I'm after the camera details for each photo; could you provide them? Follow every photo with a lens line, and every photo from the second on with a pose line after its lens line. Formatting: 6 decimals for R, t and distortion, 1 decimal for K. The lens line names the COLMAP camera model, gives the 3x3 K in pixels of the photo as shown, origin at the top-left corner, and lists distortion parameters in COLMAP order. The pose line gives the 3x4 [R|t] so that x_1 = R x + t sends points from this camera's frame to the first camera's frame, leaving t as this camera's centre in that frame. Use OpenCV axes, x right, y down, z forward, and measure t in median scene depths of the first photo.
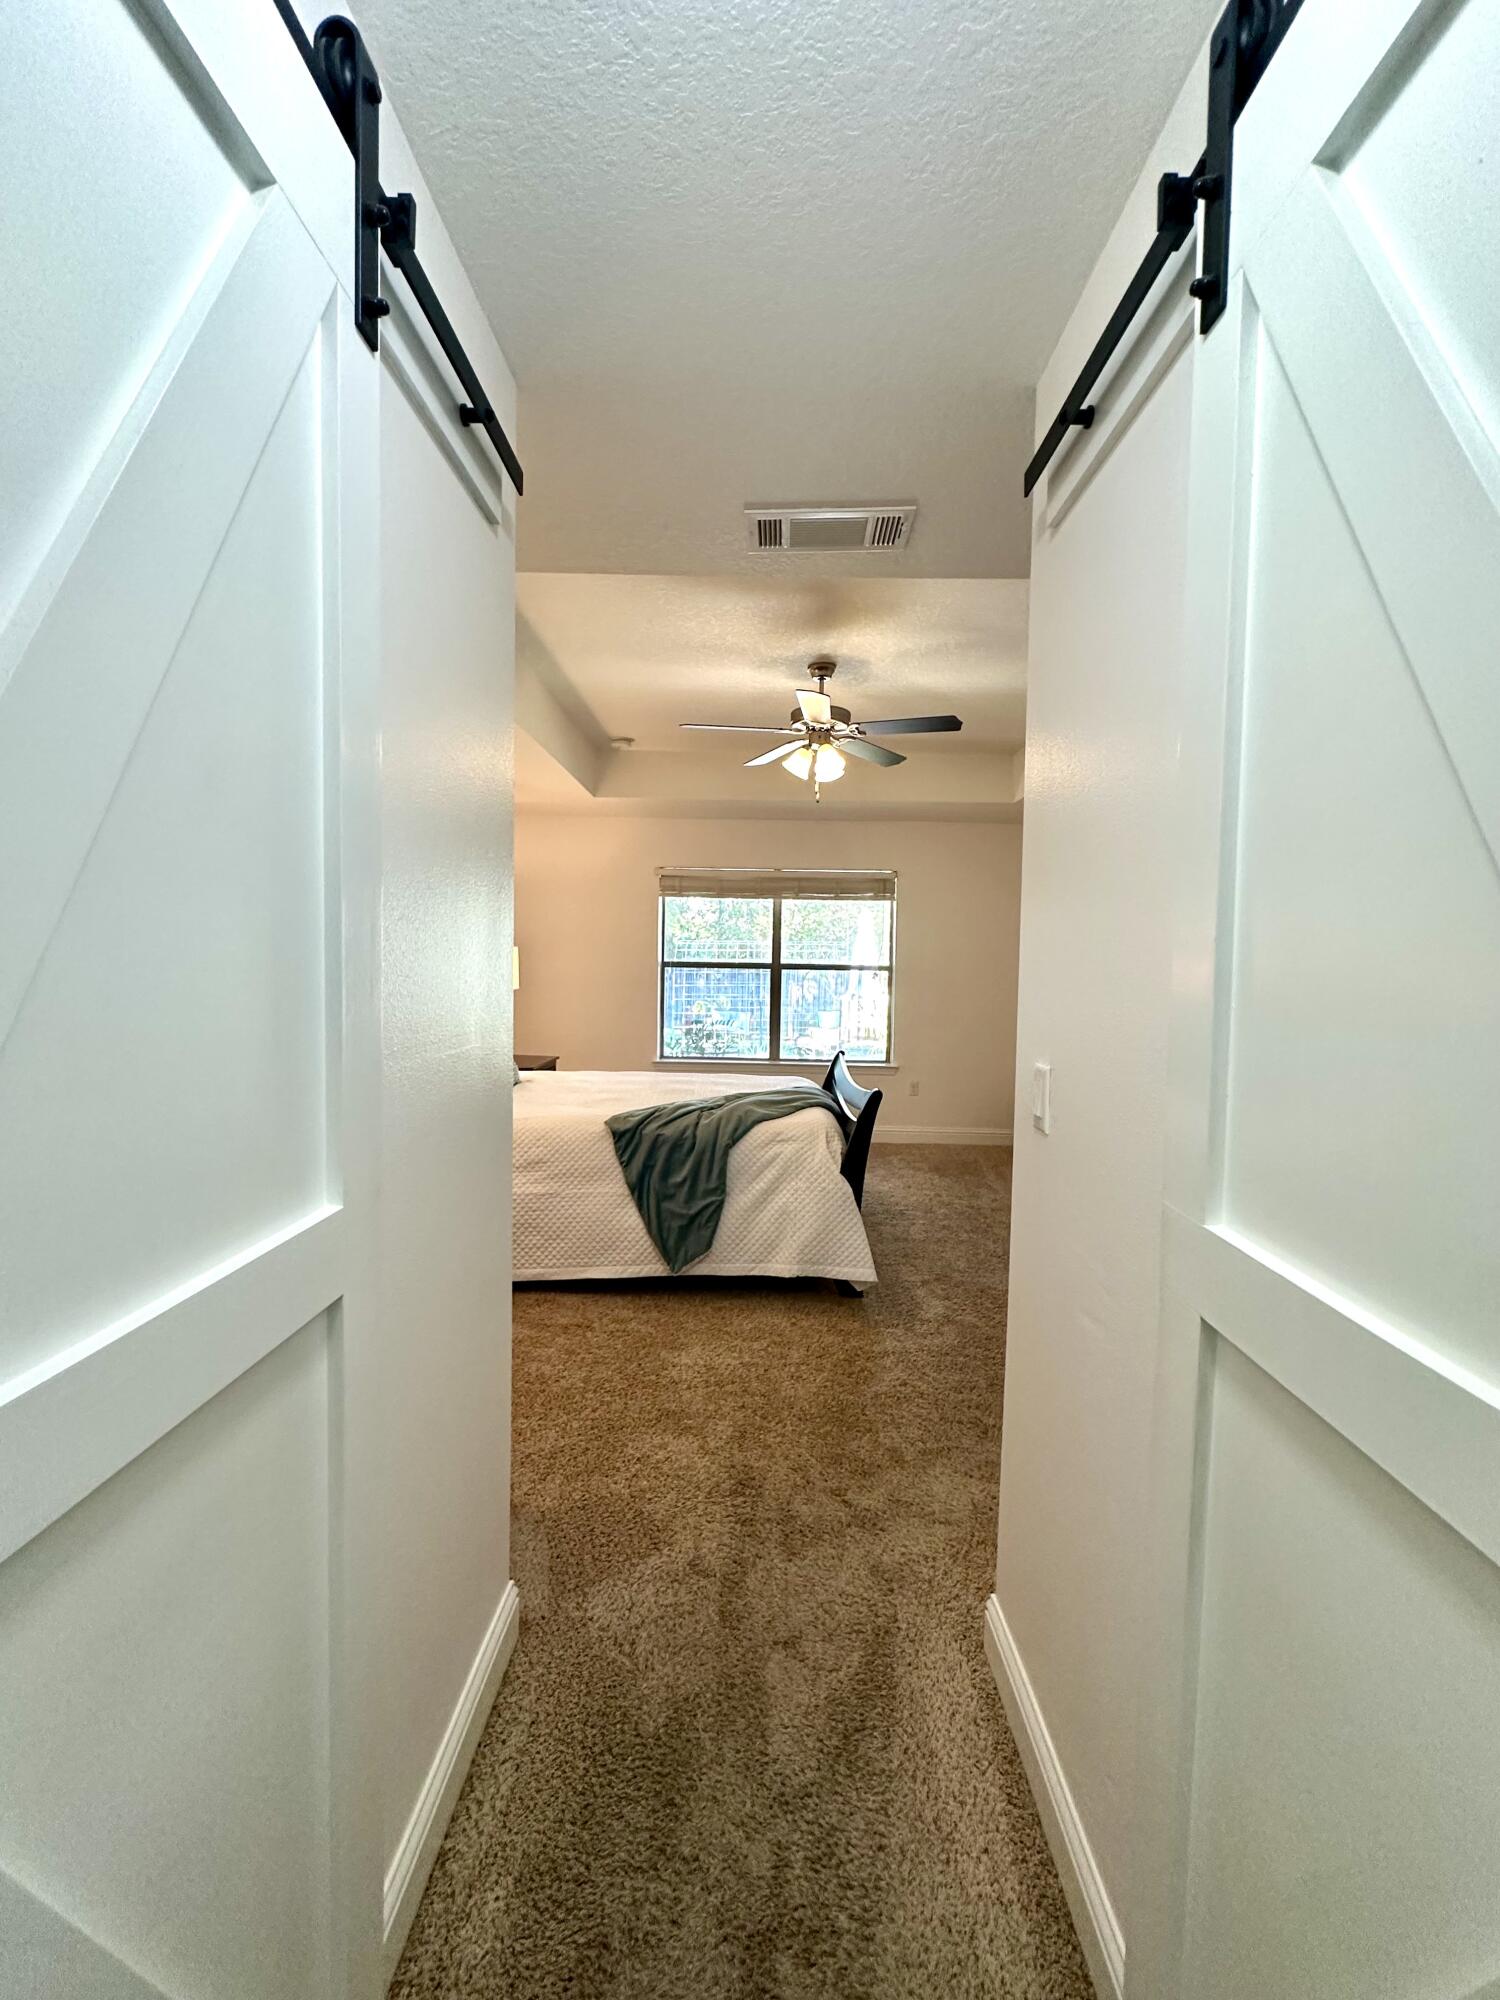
lens RADIAL K [[859.9, 0, 747.9], [0, 859.9, 1001.0], [0, 0, 1]] dist [-0.001417, 0.000622]
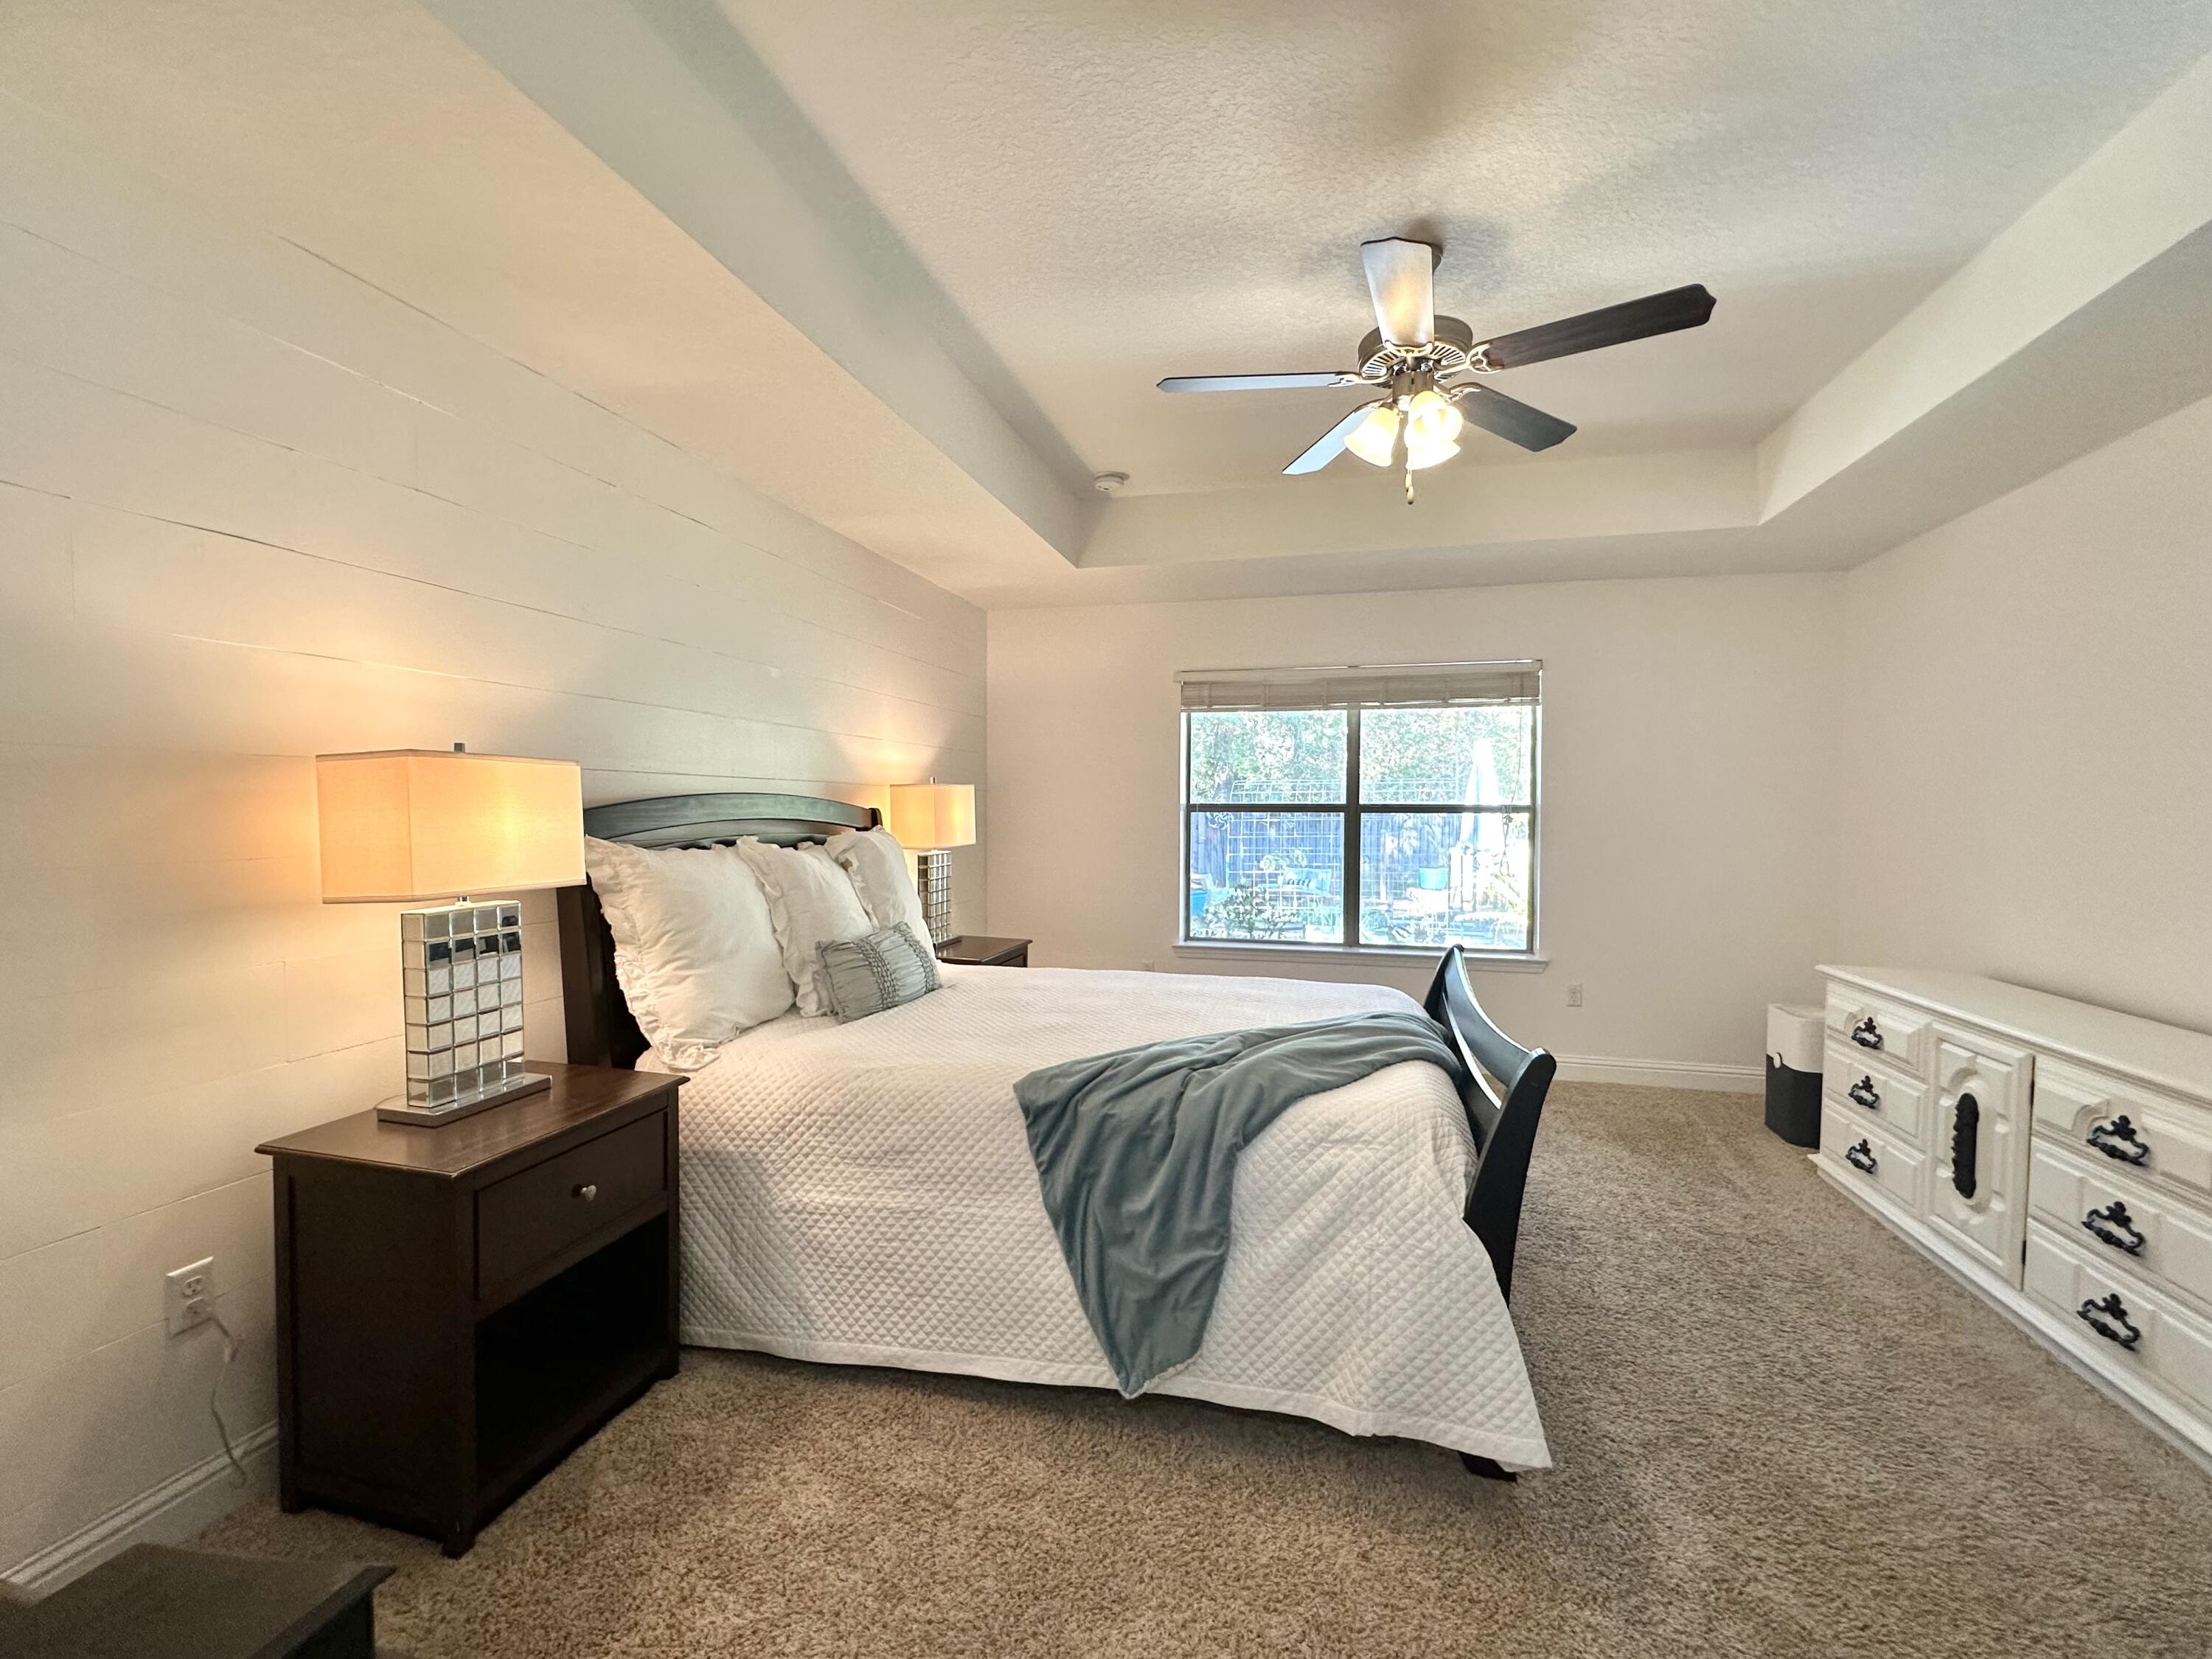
lens RADIAL K [[951.0, 0, 1106.0], [0, 951.0, 829.5], [0, 0, 1]] dist [-0.001417, 0.000622]
pose [[0.971977, -0.007216, -0.234965, 0.036608], [0.001330, 0.999682, -0.025198, -0.008826], [0.235072, 0.024180, 0.971677, 0.406428]]
